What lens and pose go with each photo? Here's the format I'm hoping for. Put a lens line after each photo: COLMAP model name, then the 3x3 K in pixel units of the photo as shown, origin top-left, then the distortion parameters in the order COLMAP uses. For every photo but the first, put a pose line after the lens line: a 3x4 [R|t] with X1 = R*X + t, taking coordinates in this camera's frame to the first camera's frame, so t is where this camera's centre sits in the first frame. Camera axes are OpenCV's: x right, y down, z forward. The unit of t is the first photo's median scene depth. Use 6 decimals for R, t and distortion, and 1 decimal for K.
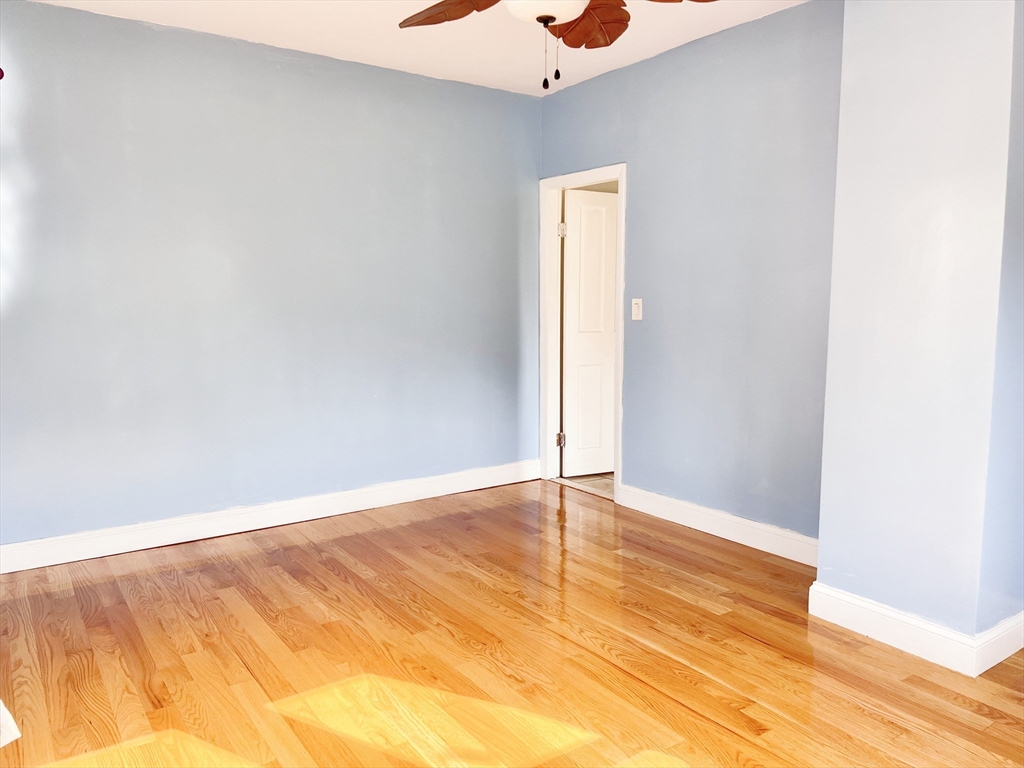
lens RADIAL K [[773.0, 0, 518.8], [0, 773.0, 386.1], [0, 0, 1]] dist [0.070103, -0.078486]
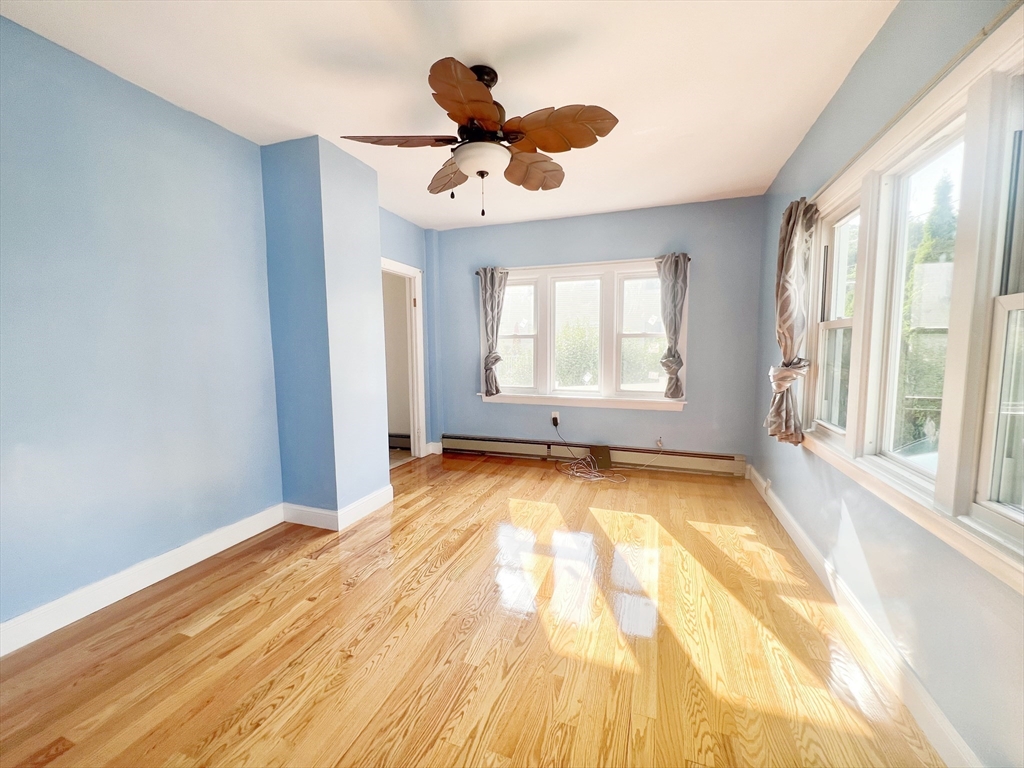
lens RADIAL K [[417.3, 0, 509.8], [0, 417.3, 386.1], [0, 0, 1]] dist [-0.001287, 0.000061]
pose [[-0.584206, -0.071915, 0.808413, -0.569448], [0.101796, 0.981708, 0.160895, -0.129682], [-0.805196, 0.176289, -0.566199, 1.183649]]
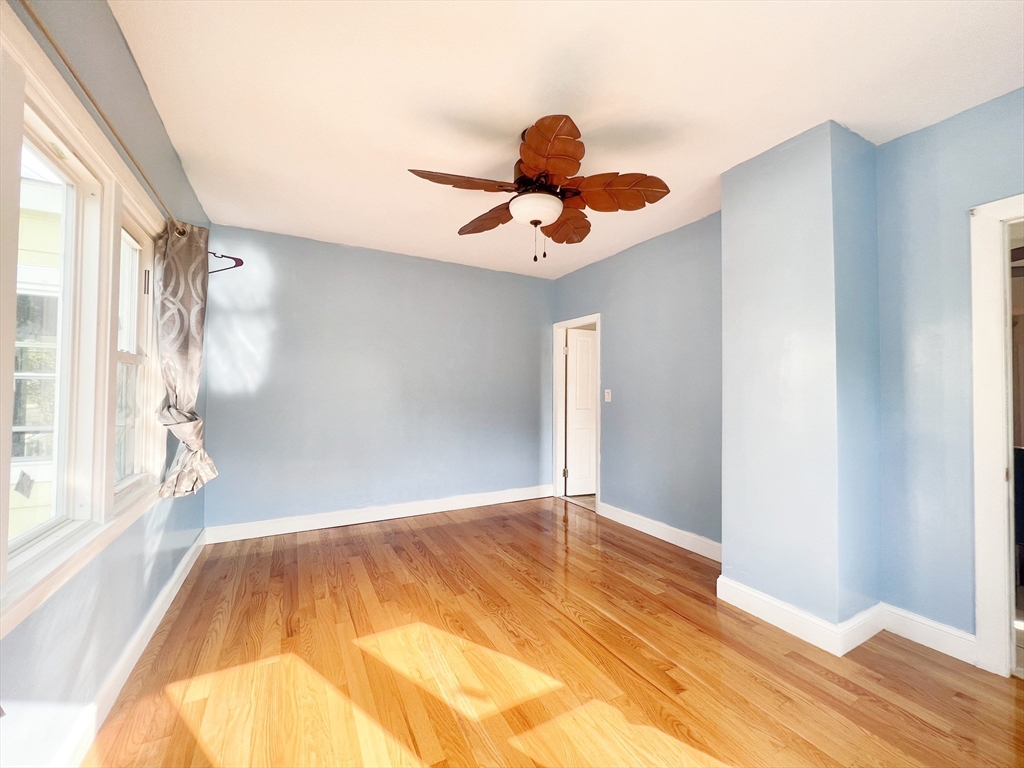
lens RADIAL K [[414.5, 0, 511.2], [0, 414.5, 381.9], [0, 0, 1]] dist [-0.000345, 0.000212]
pose [[0.993374, 0.006900, -0.114718, 0.068566], [-0.022951, 0.989999, -0.139194, 0.002255], [0.112611, 0.140905, 0.983598, 0.118850]]
